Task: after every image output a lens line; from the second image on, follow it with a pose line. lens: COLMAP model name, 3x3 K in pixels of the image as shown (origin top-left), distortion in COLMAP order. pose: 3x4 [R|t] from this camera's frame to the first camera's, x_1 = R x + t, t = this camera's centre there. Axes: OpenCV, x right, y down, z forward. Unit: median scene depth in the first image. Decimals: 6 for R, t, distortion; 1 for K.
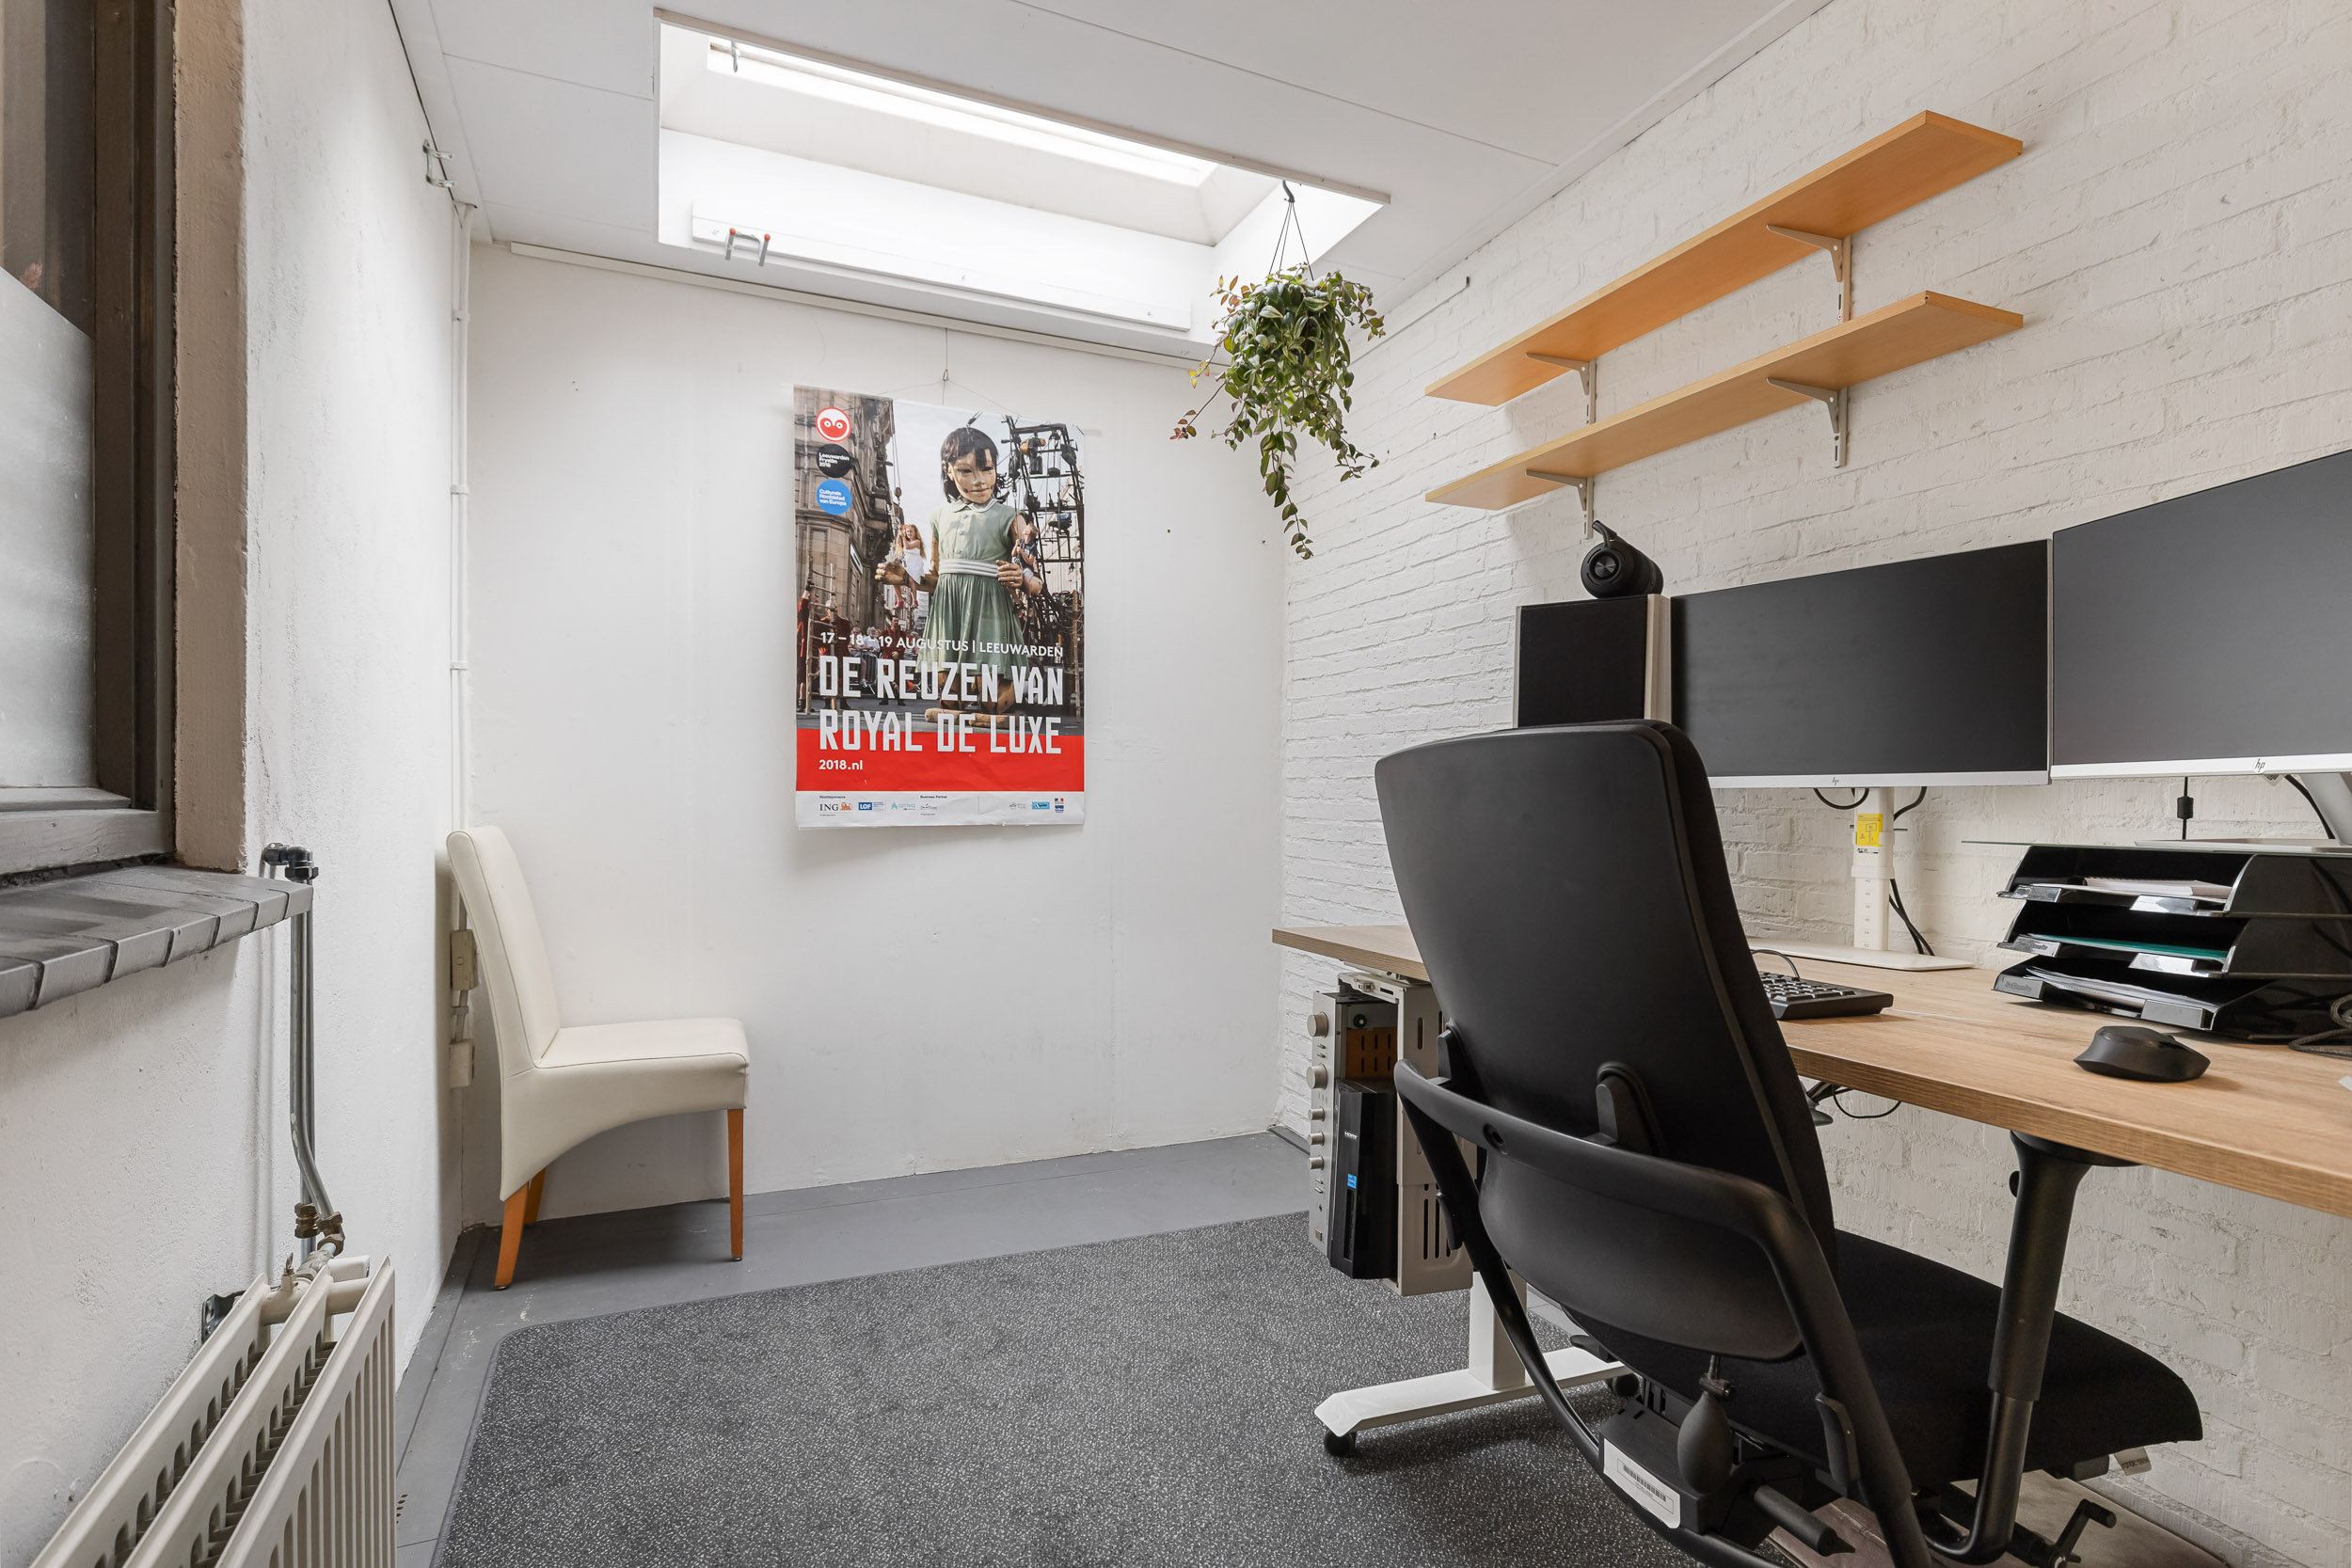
lens RADIAL K [[1169.9, 0, 1170.6], [0, 1169.9, 793.6], [0, 0, 1]] dist [-0.004079, 0.001050]
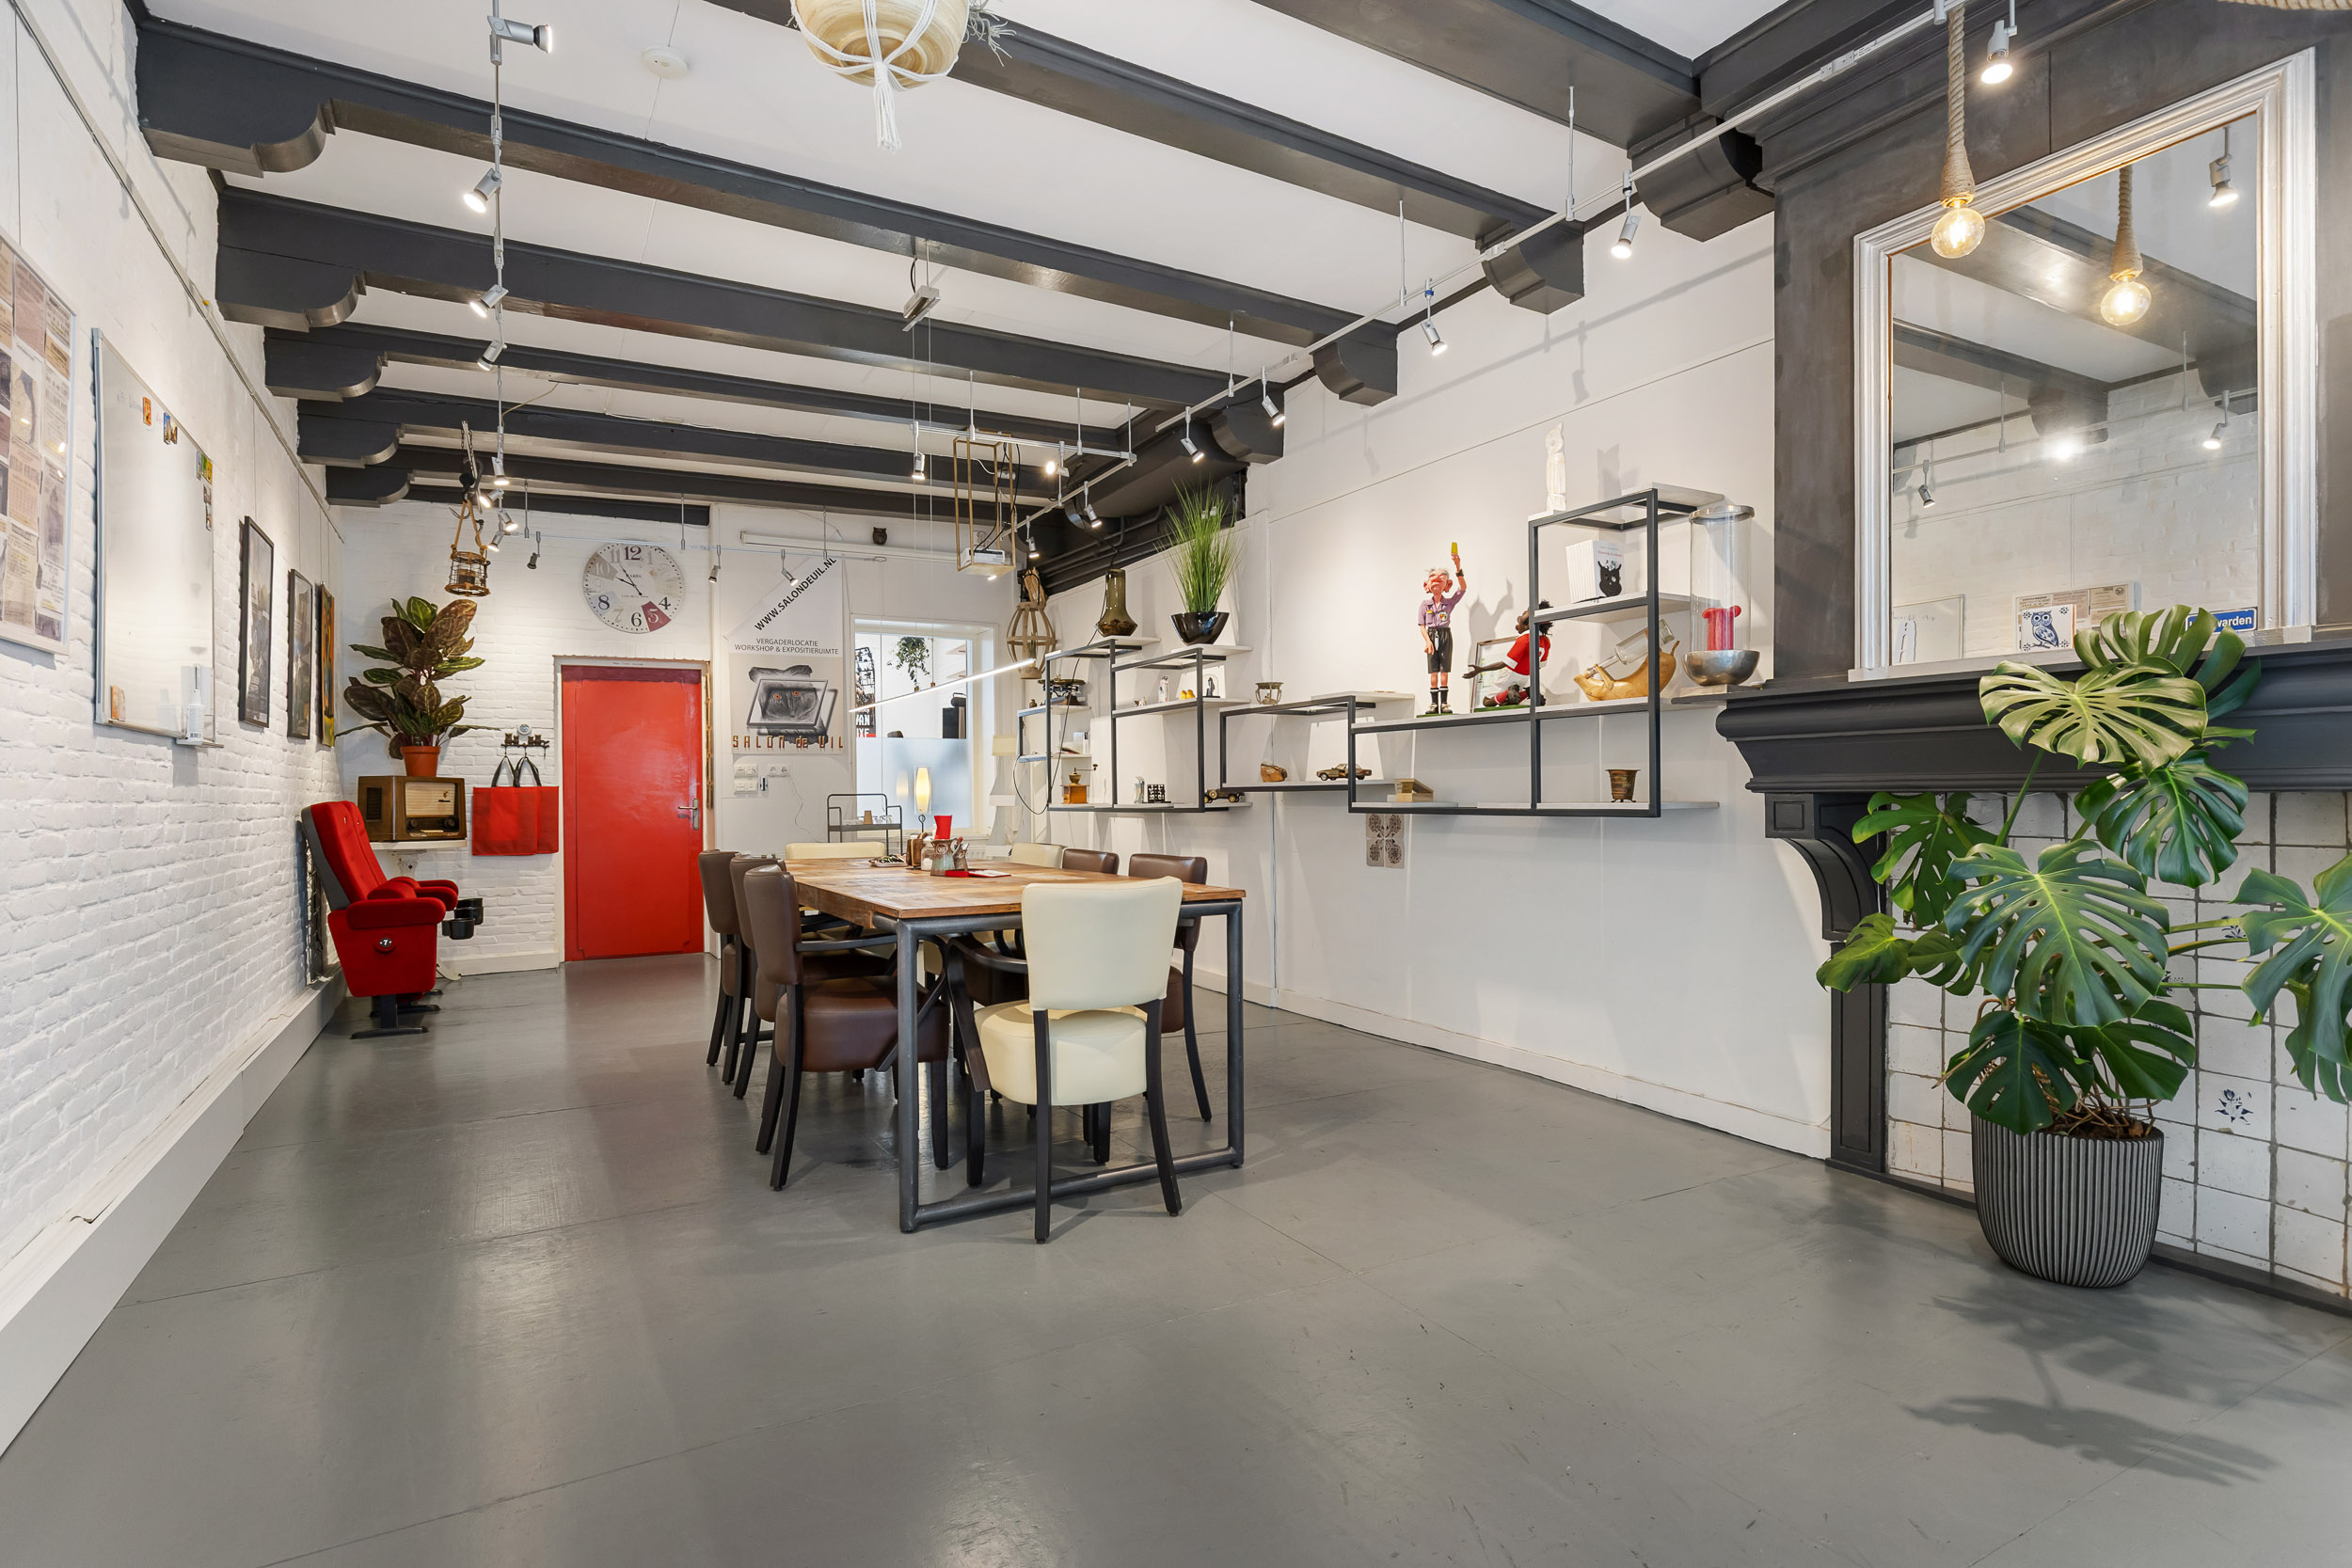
lens RADIAL K [[1169.9, 0, 1193.0], [0, 1169.9, 804.0], [0, 0, 1]] dist [-0.004079, 0.001050]
pose [[0.994777, -0.020258, 0.100045, 0.551058], [0.019731, 0.999786, 0.006249, 0.168876], [-0.100150, -0.004243, 0.994963, -2.771319]]
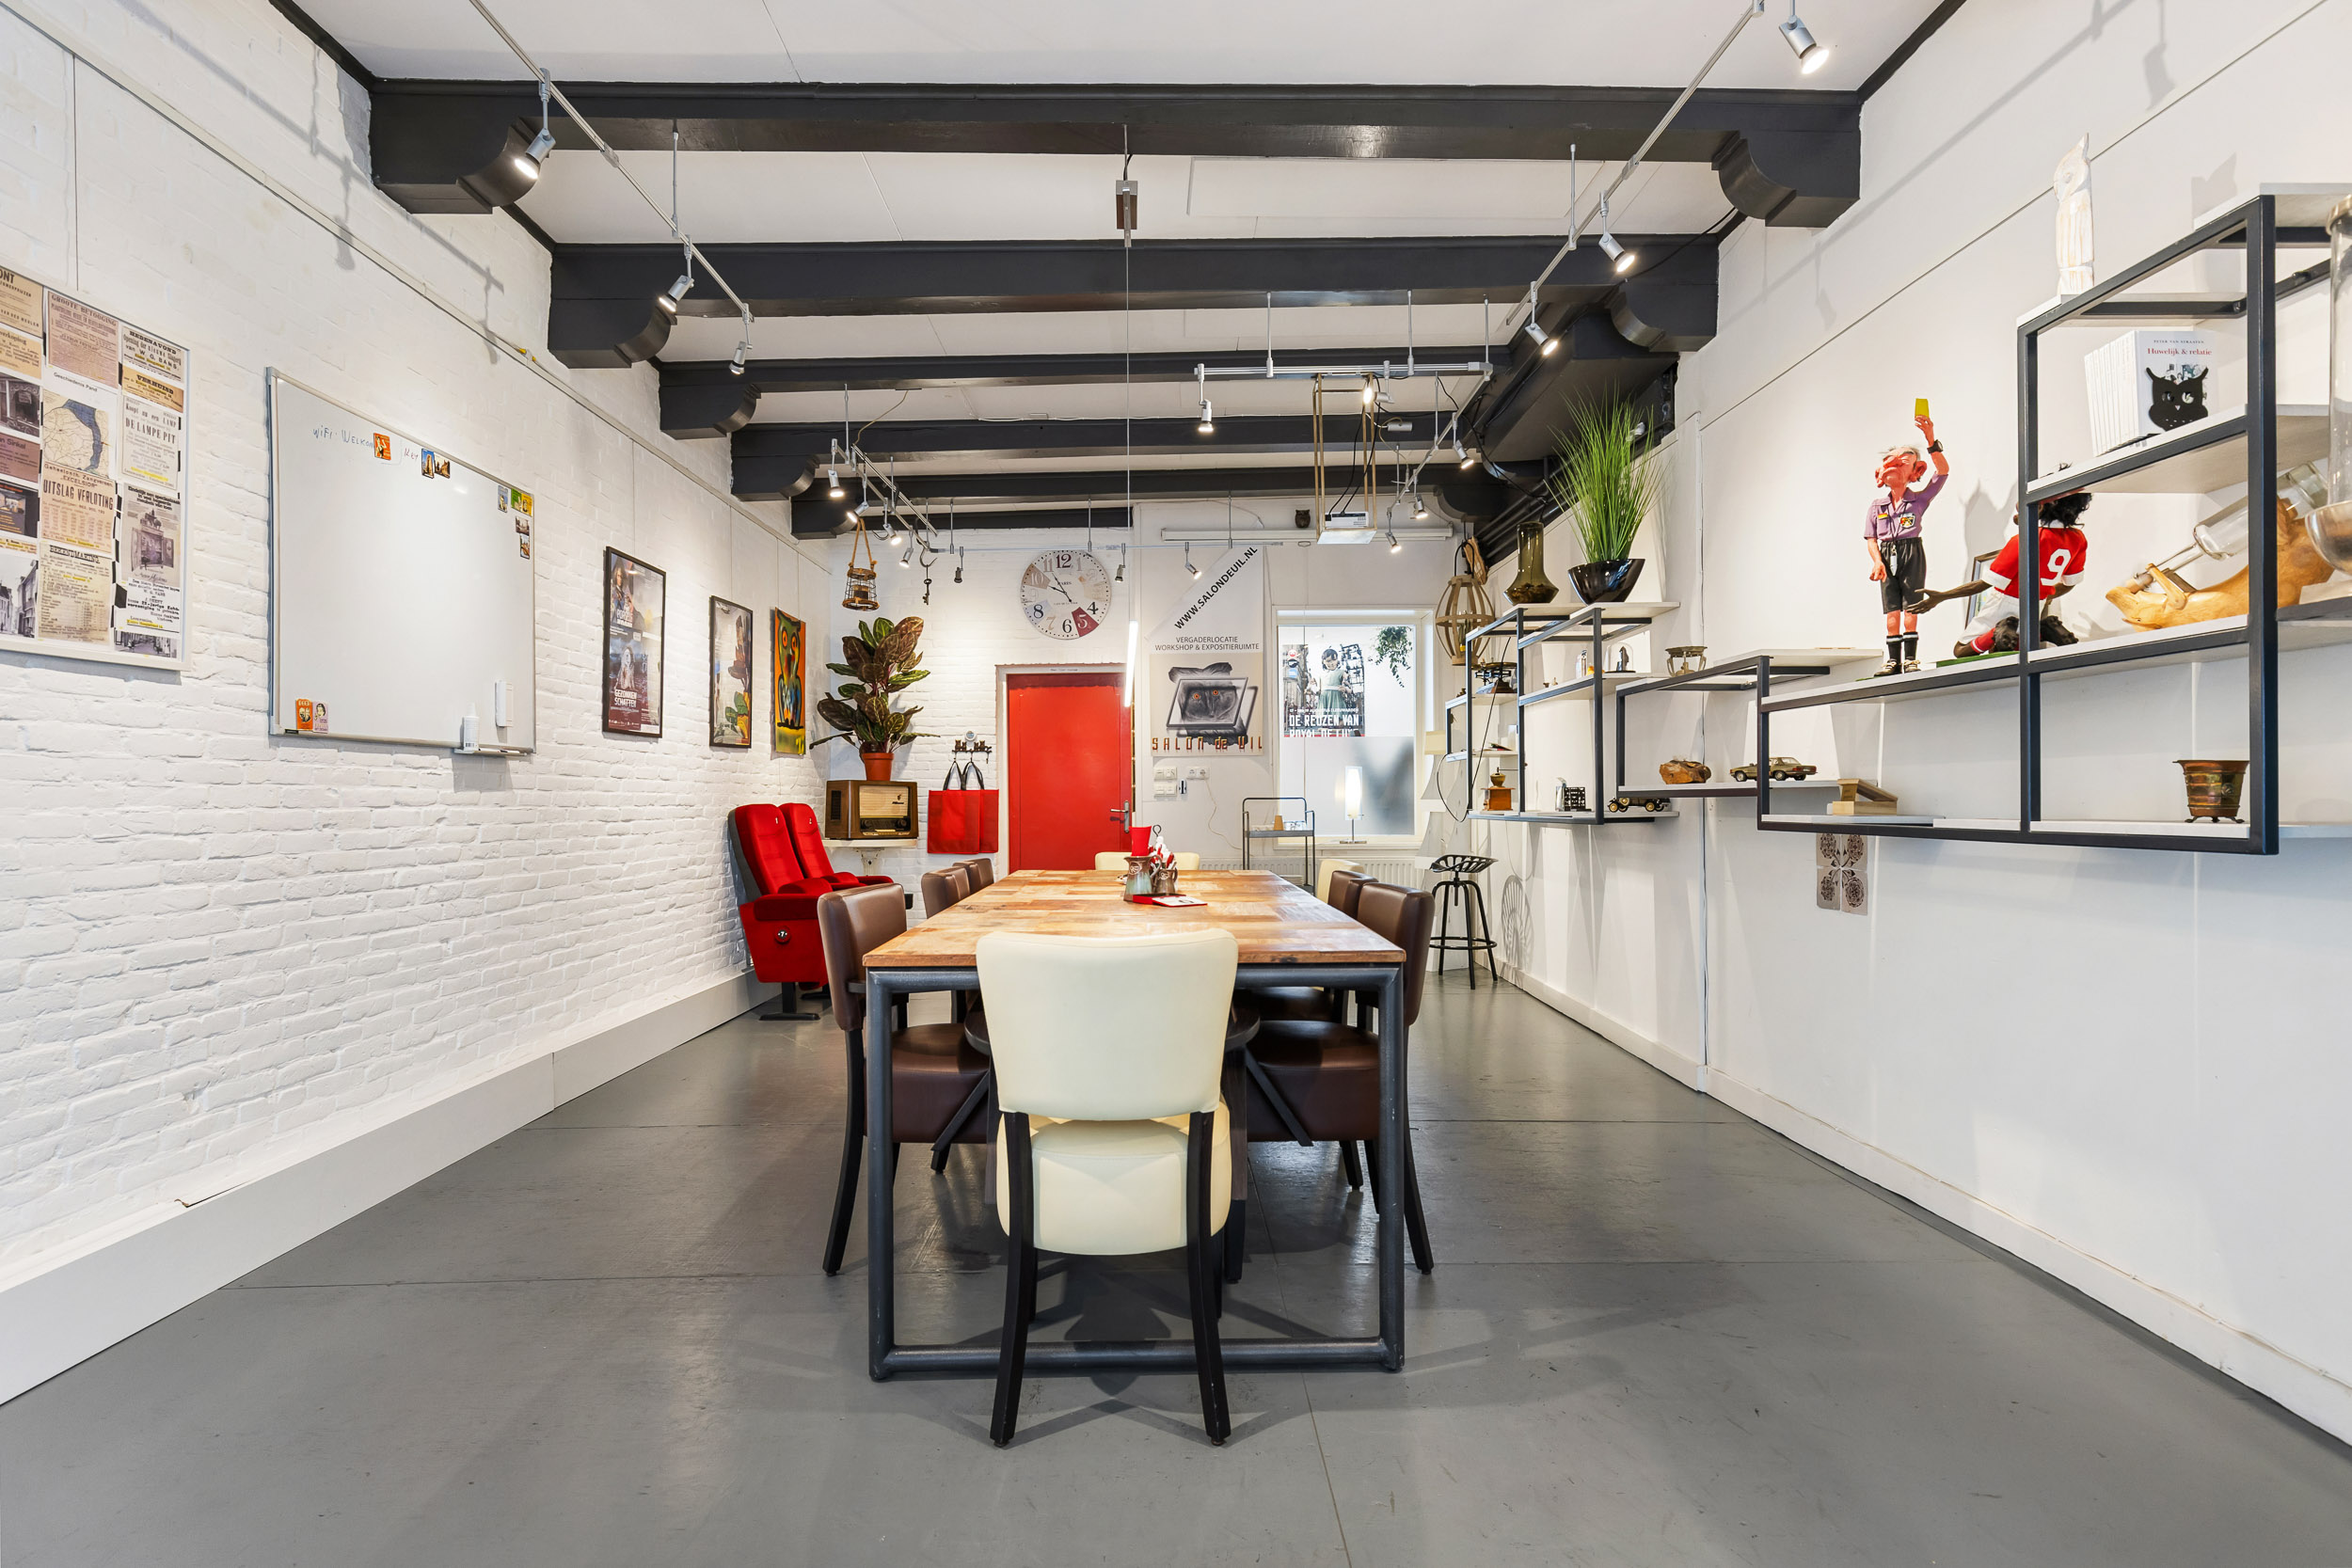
lens RADIAL K [[1169.9, 0, 1189.1], [0, 1169.9, 805.4], [0, 0, 1]] dist [-0.004079, 0.001050]
pose [[0.917669, -0.013668, -0.397110, 0.840990], [0.013606, 0.999903, -0.002974, 0.168691], [0.397112, -0.002674, 0.917766, -2.432977]]
